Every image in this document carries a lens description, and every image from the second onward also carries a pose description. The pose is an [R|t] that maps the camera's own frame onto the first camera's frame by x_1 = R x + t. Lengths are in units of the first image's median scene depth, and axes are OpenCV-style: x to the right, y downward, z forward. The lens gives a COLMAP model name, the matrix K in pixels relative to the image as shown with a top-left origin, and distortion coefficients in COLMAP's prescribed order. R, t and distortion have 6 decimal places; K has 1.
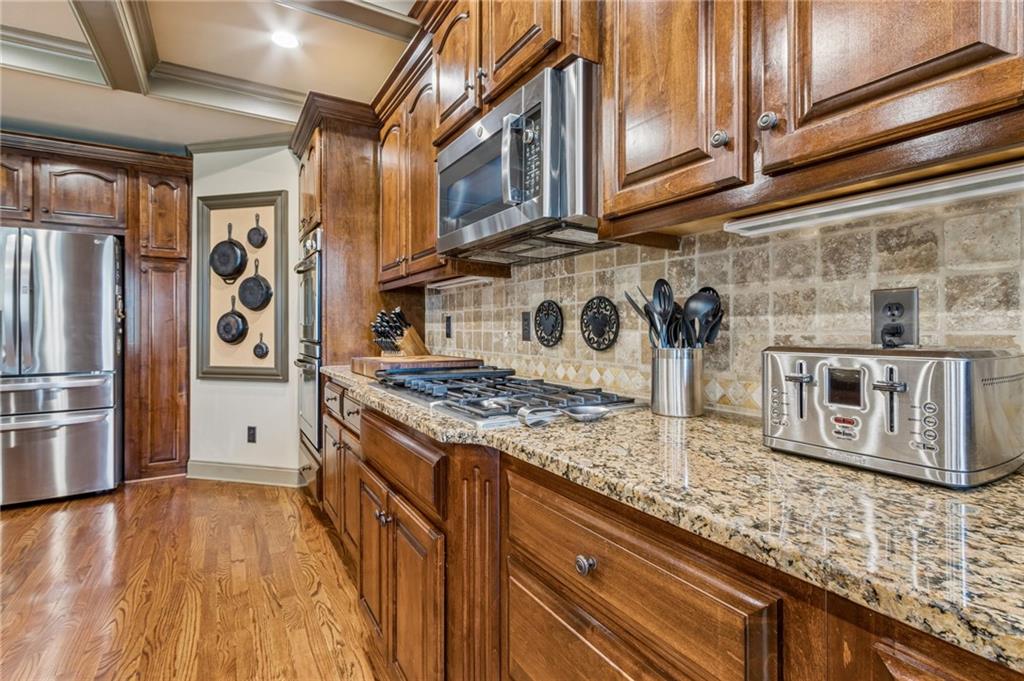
lens RADIAL K [[474.6, 0, 511.3], [0, 474.6, 328.8], [0, 0, 1]] dist [0.005080, -0.001281]
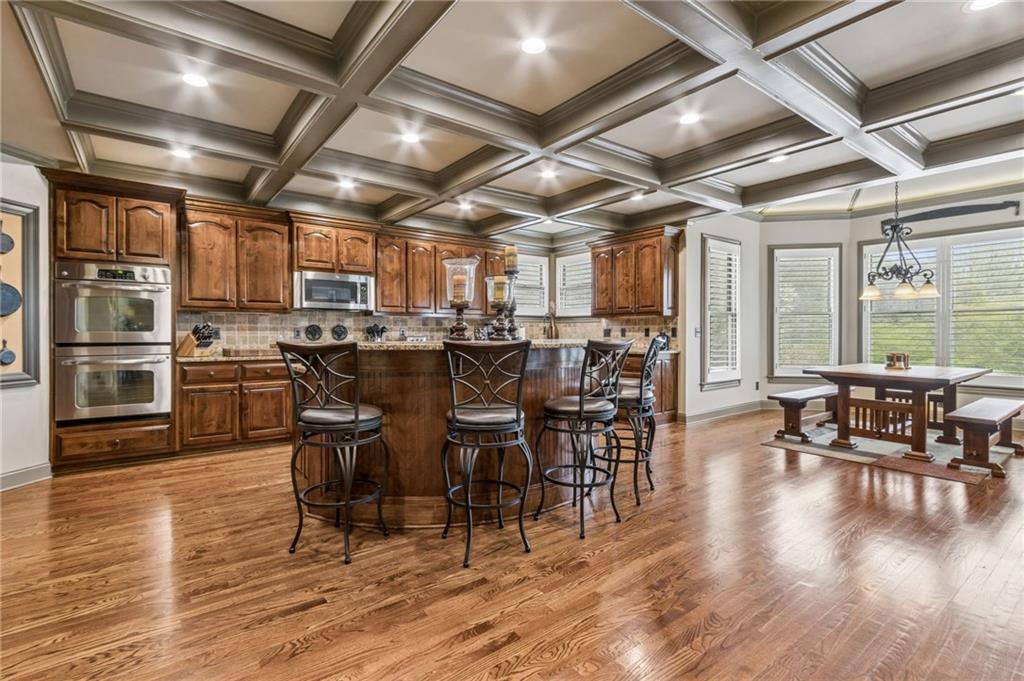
lens RADIAL K [[474.6, 0, 503.0], [0, 474.6, 338.7], [0, 0, 1]] dist [0.005080, -0.001281]
pose [[-0.089832, -0.012262, 0.995881, -3.340927], [0.001874, 0.999920, 0.012481, -0.008916], [-0.995955, 0.002988, -0.089802, 0.097892]]
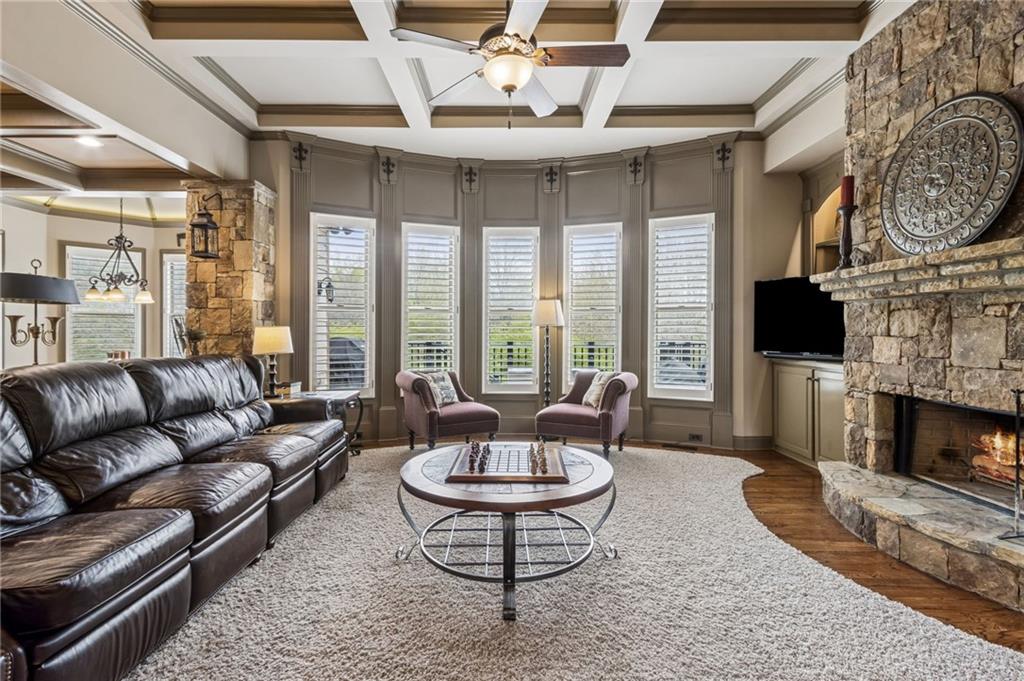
lens RADIAL K [[474.6, 0, 508.1], [0, 474.6, 334.1], [0, 0, 1]] dist [0.005080, -0.001281]
pose [[-0.857570, -0.002191, 0.514363, -4.662844], [0.001526, 0.999976, 0.006803, -0.006462], [-0.514365, 0.006619, -0.857546, -1.090225]]
